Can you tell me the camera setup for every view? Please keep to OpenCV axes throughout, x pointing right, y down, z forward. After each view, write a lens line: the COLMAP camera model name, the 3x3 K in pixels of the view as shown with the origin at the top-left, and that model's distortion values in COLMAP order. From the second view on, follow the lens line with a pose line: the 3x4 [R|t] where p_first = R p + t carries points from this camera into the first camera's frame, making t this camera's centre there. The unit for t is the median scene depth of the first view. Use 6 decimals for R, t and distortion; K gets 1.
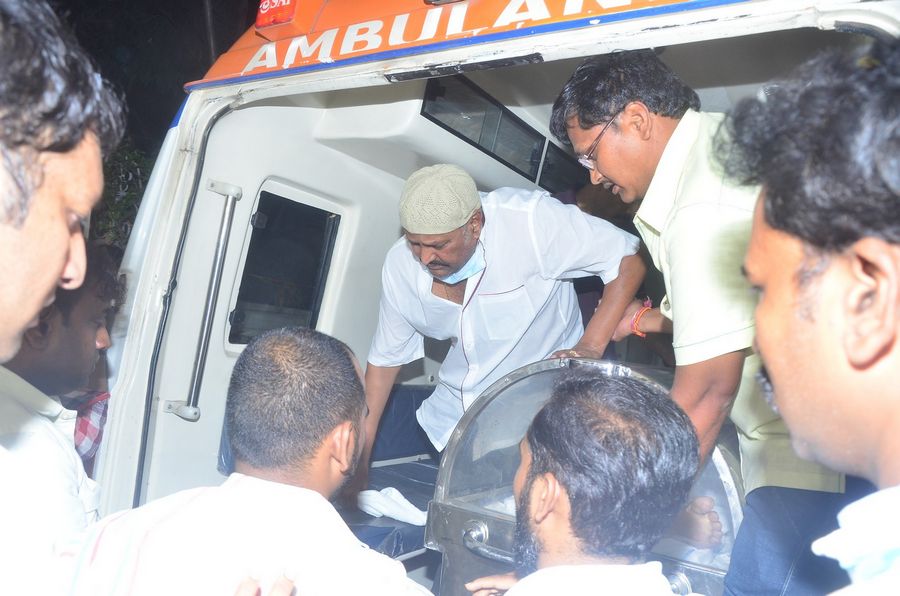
lens RADIAL K [[679.0, 0, 448.8], [0, 679.0, 300.2], [0, 0, 1]] dist [-0.037193, 0.006348]
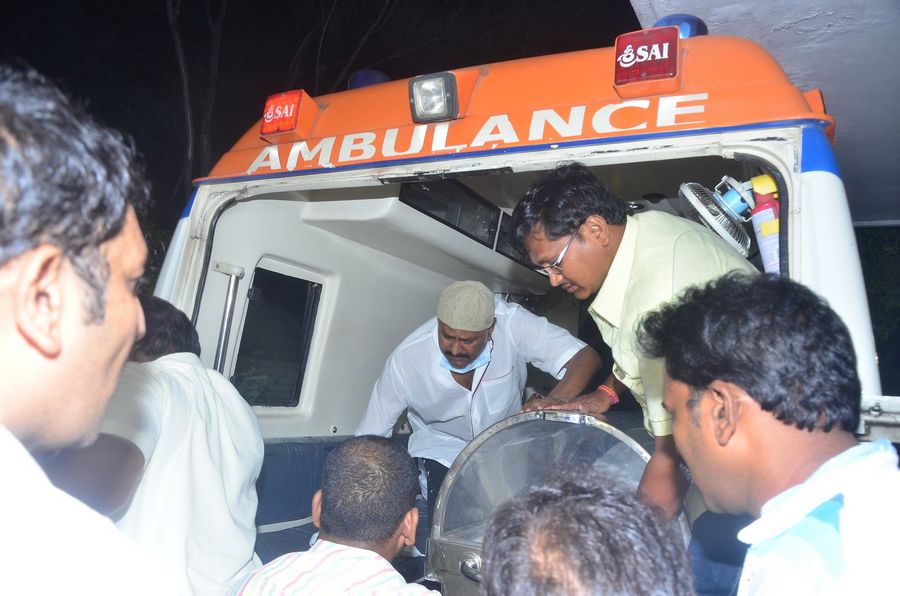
lens RADIAL K [[675.9, 0, 450.0], [0, 675.9, 298.0], [0, 0, 1]] dist [-0.042060, 0.004817]
pose [[0.995585, -0.027630, 0.089706, -0.076931], [0.033467, 0.997374, -0.064233, -0.038244], [-0.087695, 0.066952, 0.993895, -0.174007]]
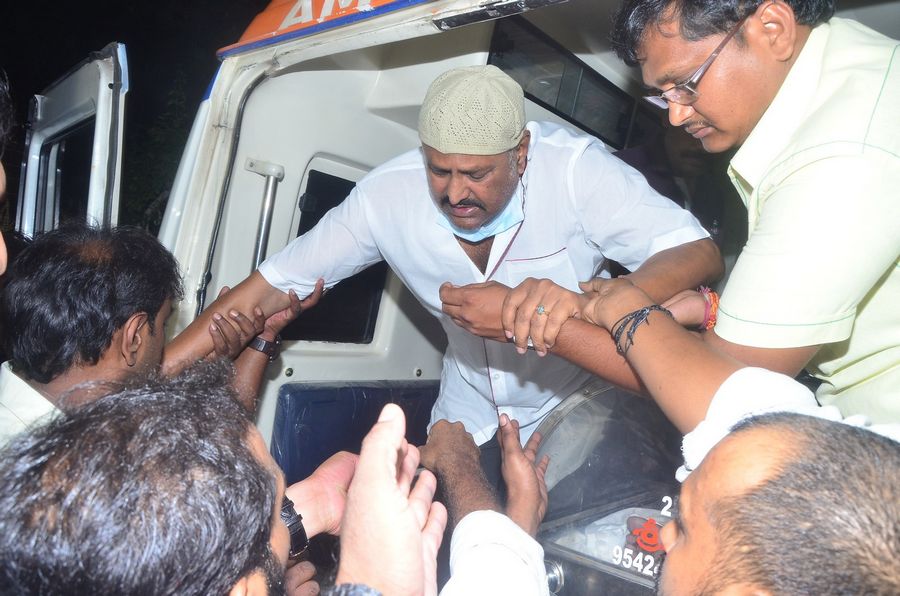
lens RADIAL K [[679.0, 0, 448.8], [0, 679.0, 300.2], [0, 0, 1]] dist [-0.037193, 0.006348]
pose [[0.991894, -0.007488, -0.126849, 0.023022], [0.011245, 0.999518, 0.028930, -0.017445], [0.126571, -0.030122, 0.991500, 0.170585]]
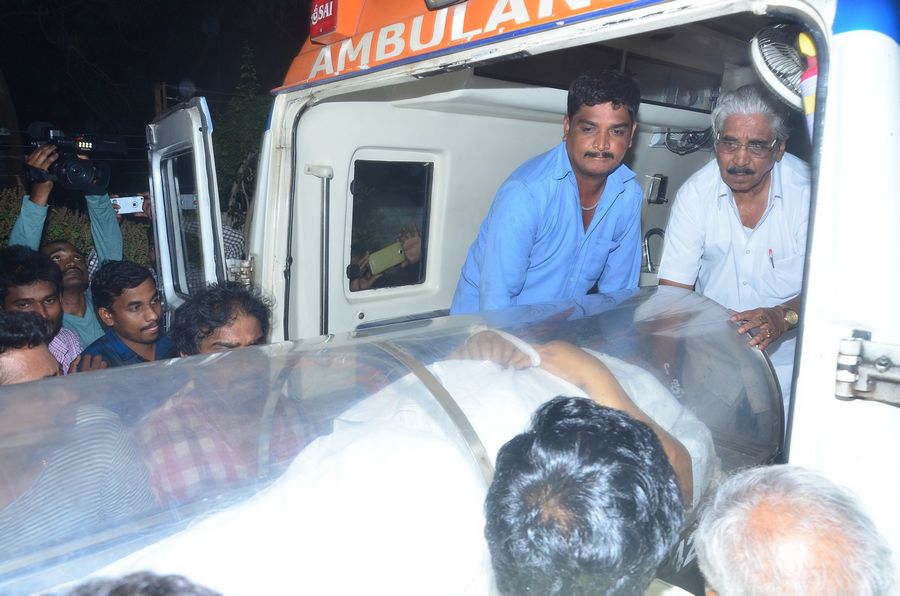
lens RADIAL K [[675.9, 0, 450.0], [0, 675.9, 298.0], [0, 0, 1]] dist [-0.042060, 0.004817]
pose [[0.957128, -0.082087, -0.277791, 0.232852], [0.133245, 0.976289, 0.170602, -0.142144], [0.257200, -0.200302, 0.945371, -0.115811]]
